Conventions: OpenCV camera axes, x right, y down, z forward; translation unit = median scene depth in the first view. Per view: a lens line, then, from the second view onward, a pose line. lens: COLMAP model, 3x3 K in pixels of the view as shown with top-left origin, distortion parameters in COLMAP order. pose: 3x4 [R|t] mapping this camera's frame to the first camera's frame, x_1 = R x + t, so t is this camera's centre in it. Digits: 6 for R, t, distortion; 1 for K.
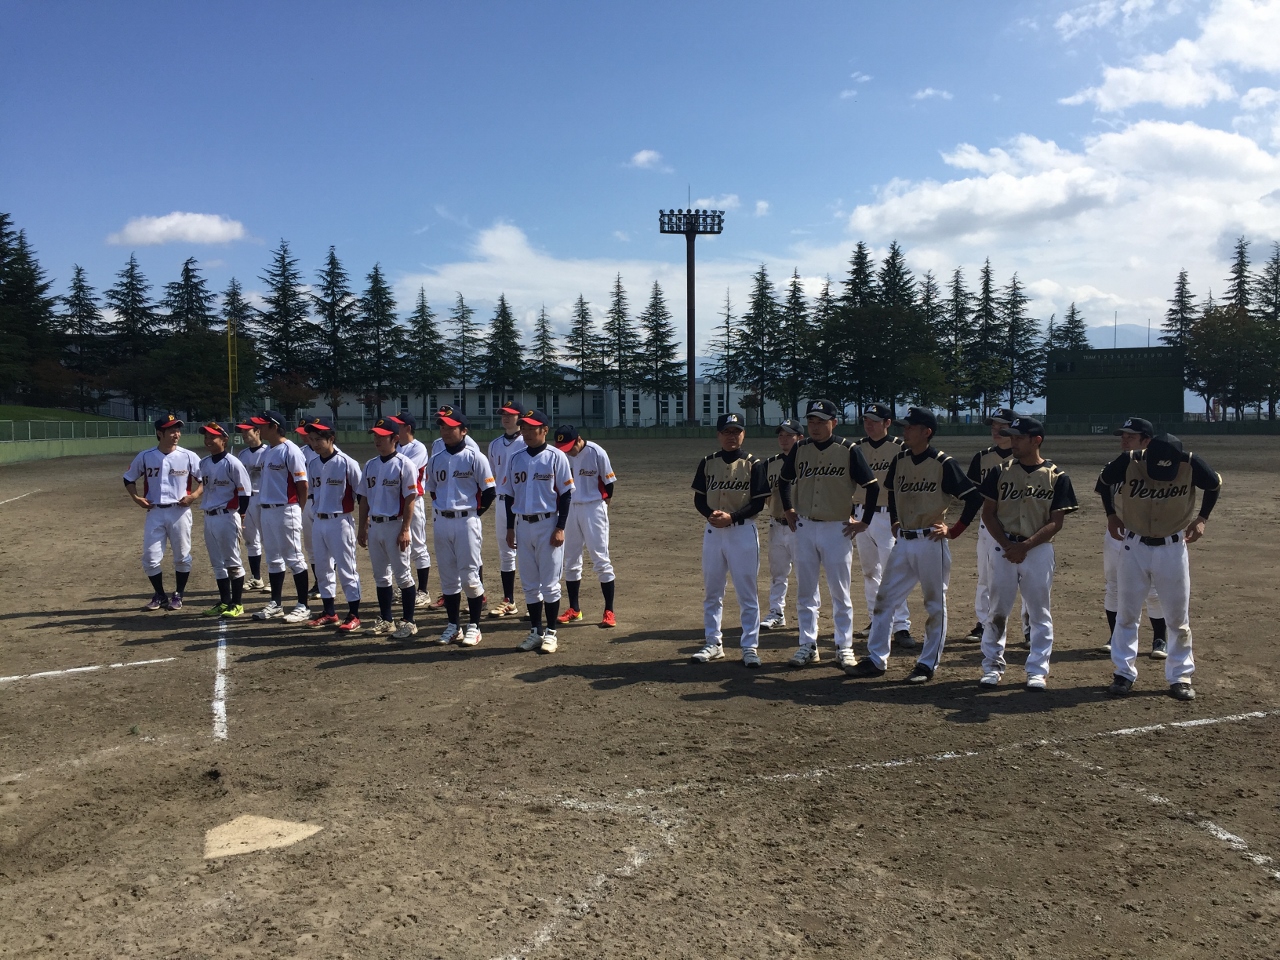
lens RADIAL K [[1087.0, 0, 640.9], [0, 1087.0, 464.4], [0, 0, 1]] dist [0.075760, -0.102899]
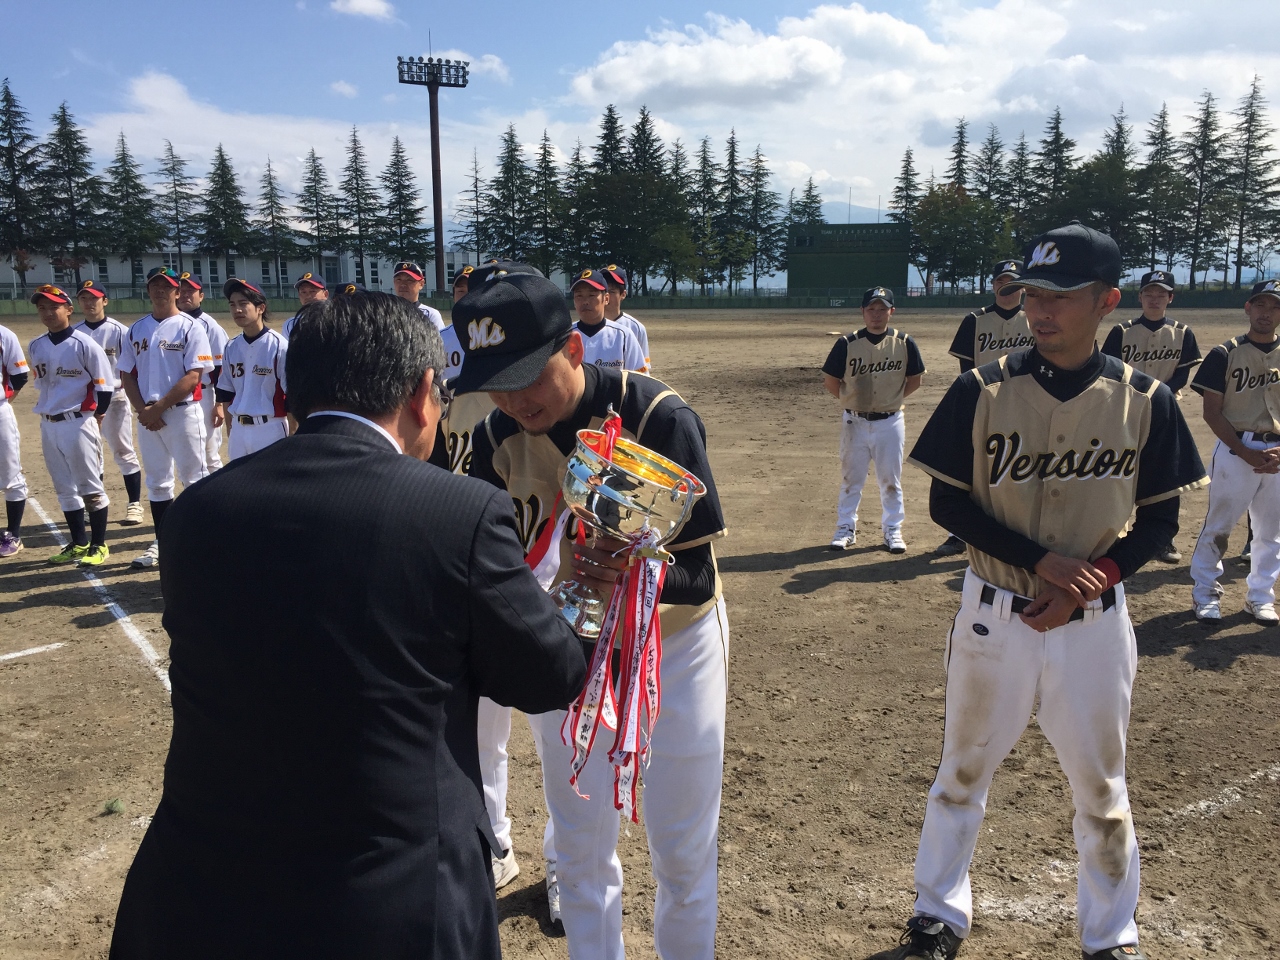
lens RADIAL K [[1087.0, 0, 640.4], [0, 1087.0, 478.5], [0, 0, 1]] dist [0.075760, -0.102899]
pose [[0.970224, -0.035179, 0.239642, -0.018944], [0.004135, 0.991658, 0.128834, -0.000501], [-0.242176, -0.124007, 0.962275, 0.022748]]
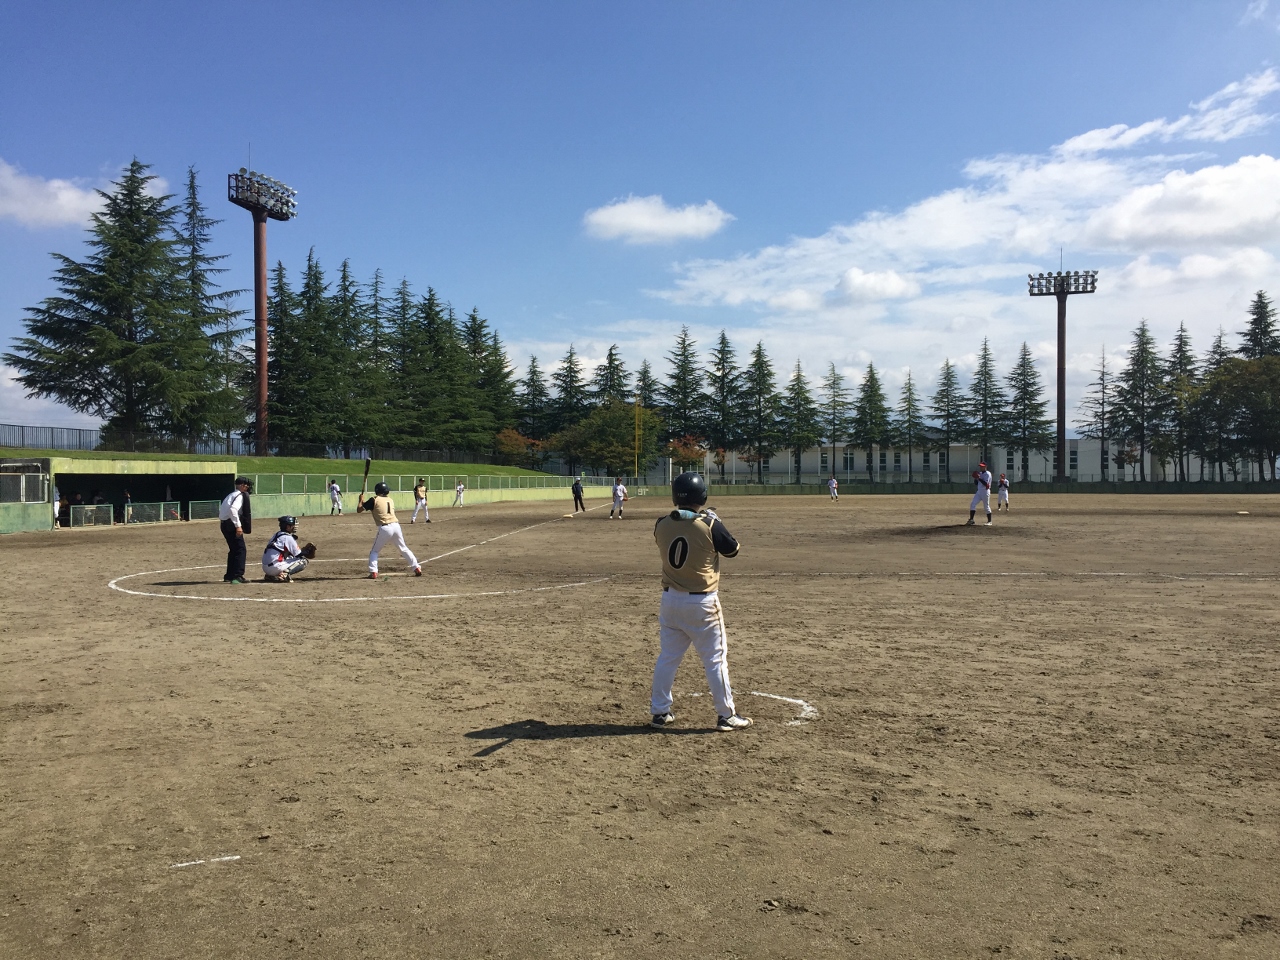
lens RADIAL K [[1087.0, 0, 635.1], [0, 1087.0, 453.5], [0, 0, 1]] dist [0.075760, -0.102899]
pose [[0.918033, -0.005023, -0.396472, 0.088959], [-0.018968, 0.998219, -0.056567, 0.003592], [0.396050, 0.059451, 0.916302, -0.098633]]
